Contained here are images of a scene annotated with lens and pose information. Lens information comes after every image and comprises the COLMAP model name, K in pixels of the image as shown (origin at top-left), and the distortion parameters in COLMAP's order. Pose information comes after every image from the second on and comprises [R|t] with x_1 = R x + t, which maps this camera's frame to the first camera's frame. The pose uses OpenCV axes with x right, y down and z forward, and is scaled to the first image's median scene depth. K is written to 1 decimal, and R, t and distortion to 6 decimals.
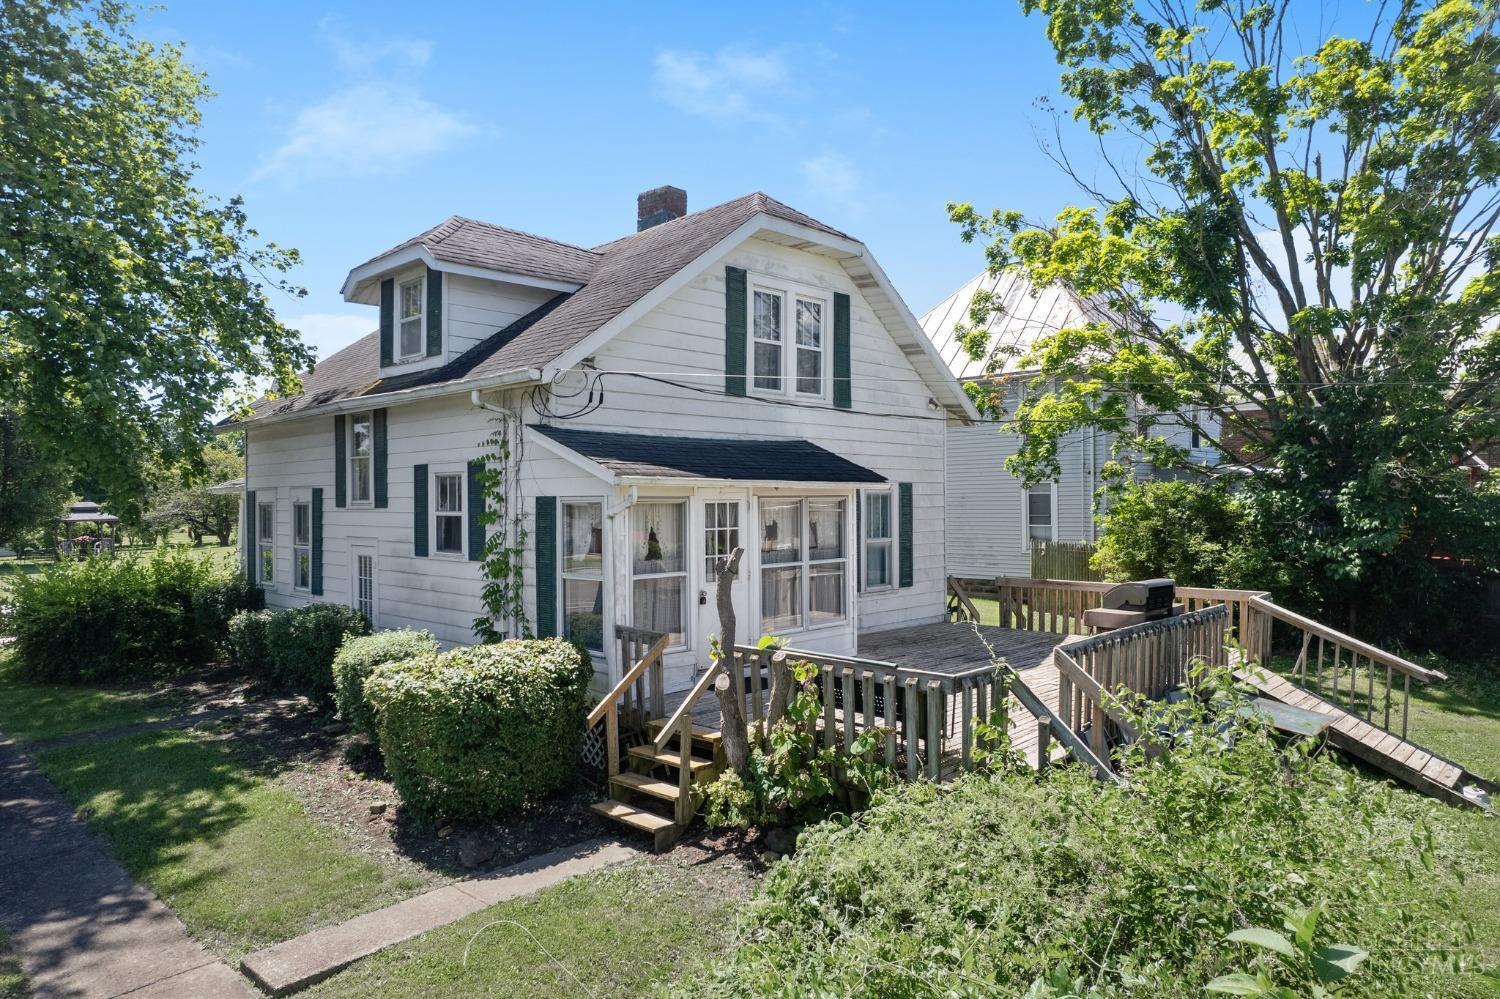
lens RADIAL K [[966.3, 0, 753.9], [0, 966.3, 502.0], [0, 0, 1]] dist [-0.098251, 0.087451]
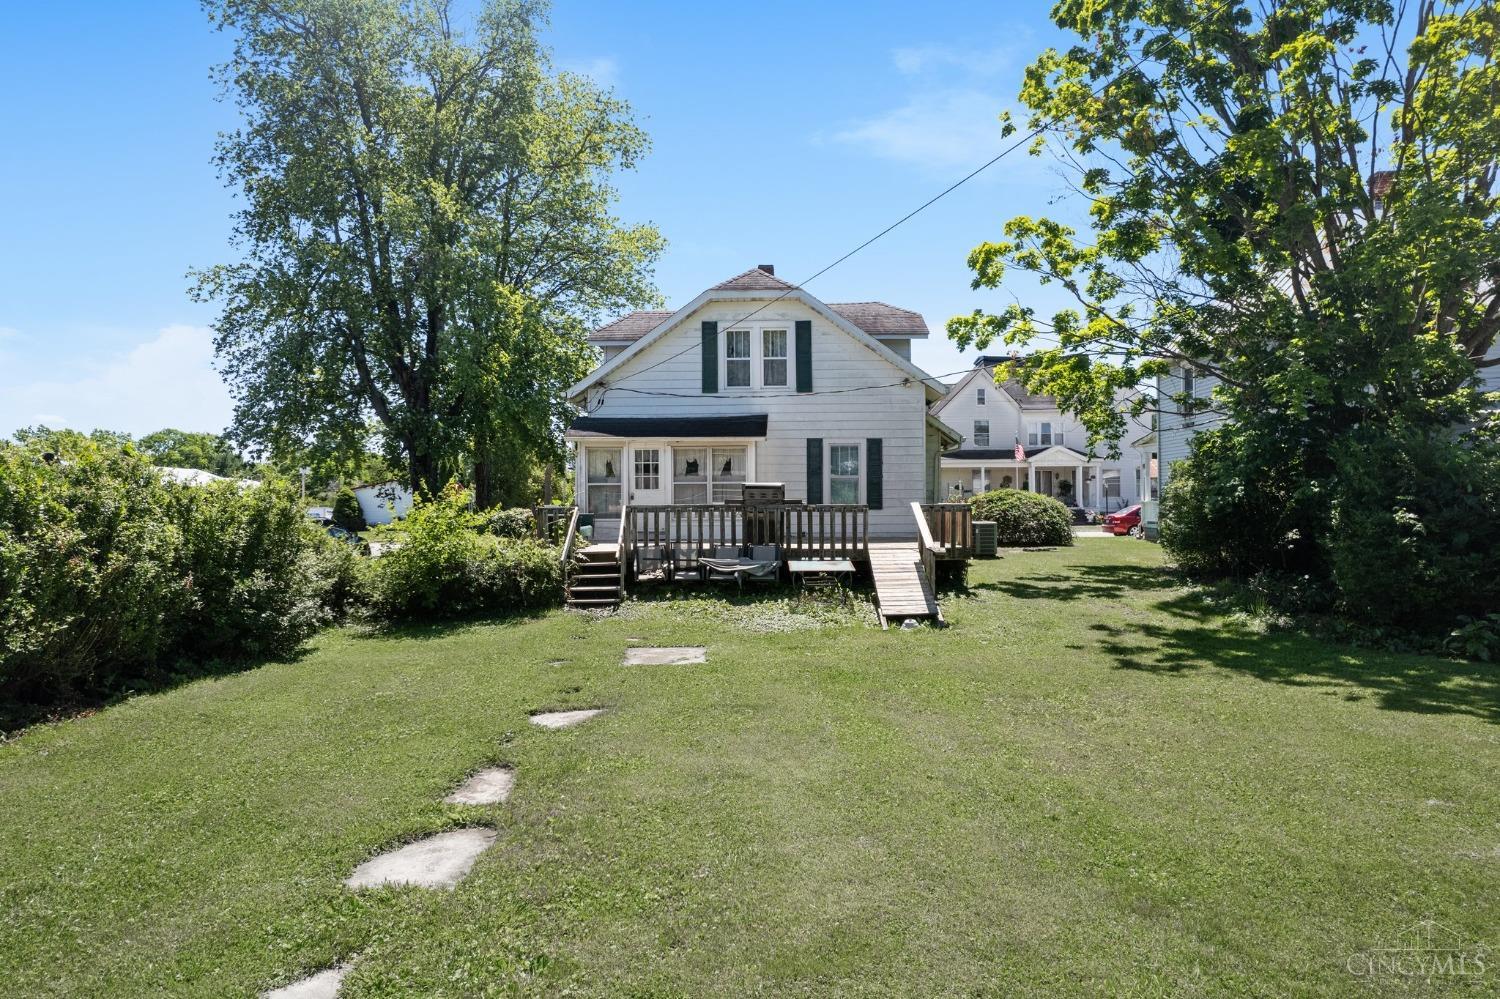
lens RADIAL K [[966.3, 0, 753.9], [0, 966.3, 502.0], [0, 0, 1]] dist [-0.098251, 0.087451]
pose [[0.695145, 0.007108, -0.718835, 1.284769], [0.000218, 0.999949, 0.010099, 0.073201], [0.718870, -0.007177, 0.695107, -0.189843]]
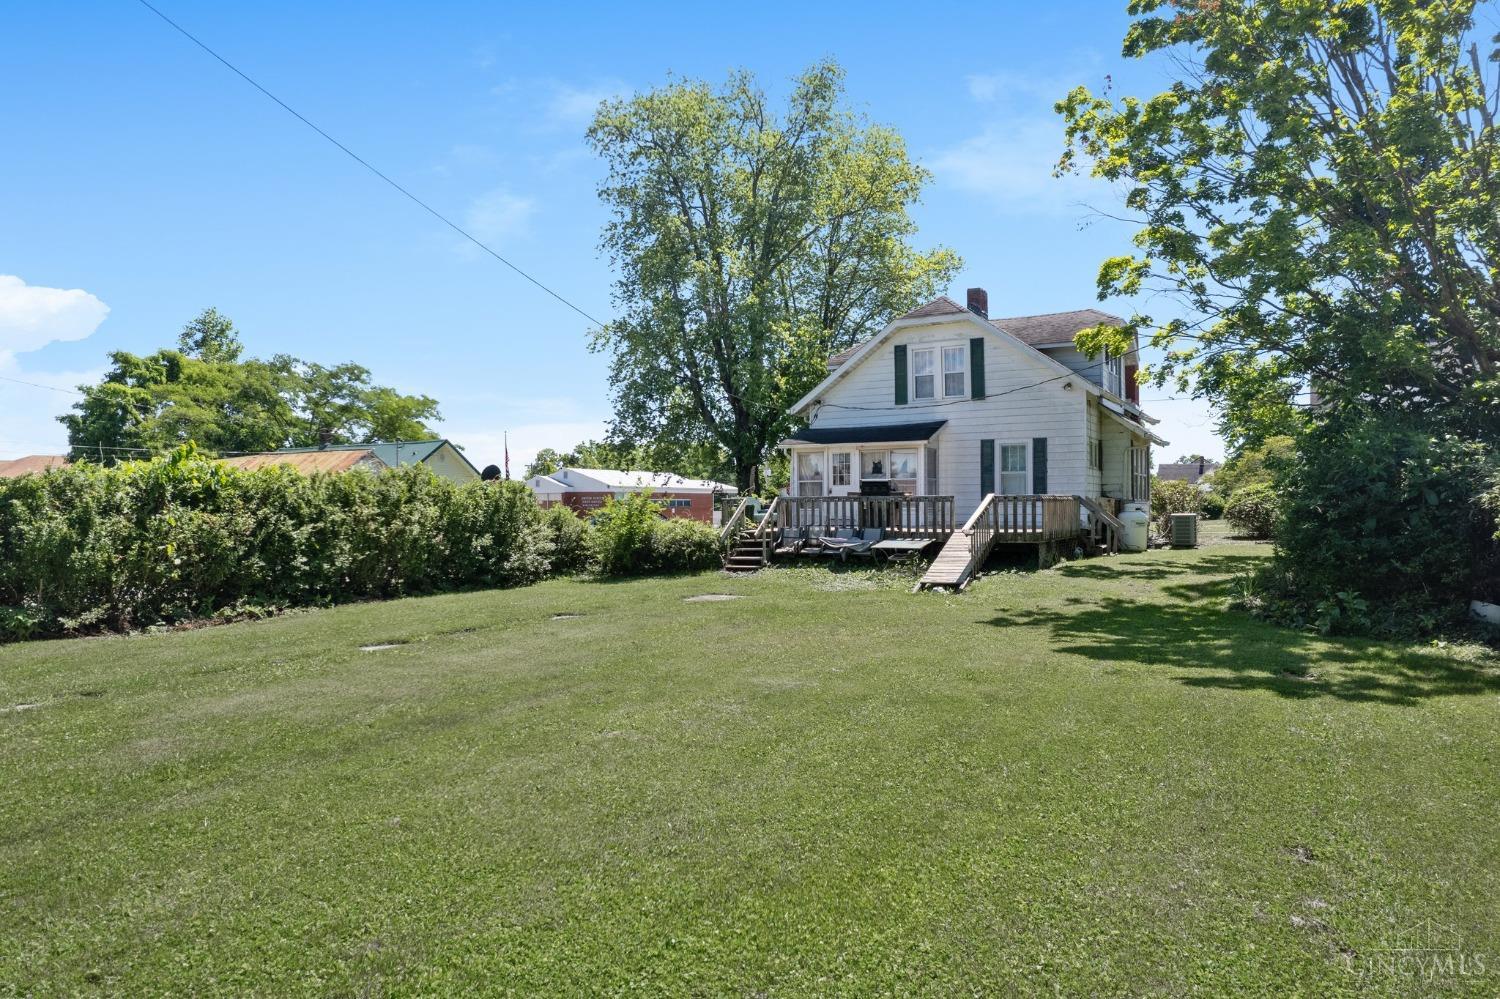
lens RADIAL K [[966.3, 0, 753.9], [0, 966.3, 502.0], [0, 0, 1]] dist [-0.098251, 0.087451]
pose [[0.252561, 0.008518, -0.967543, 1.918898], [0.006520, 0.999924, 0.010505, 0.081694], [0.967559, -0.008961, 0.252486, 0.123925]]
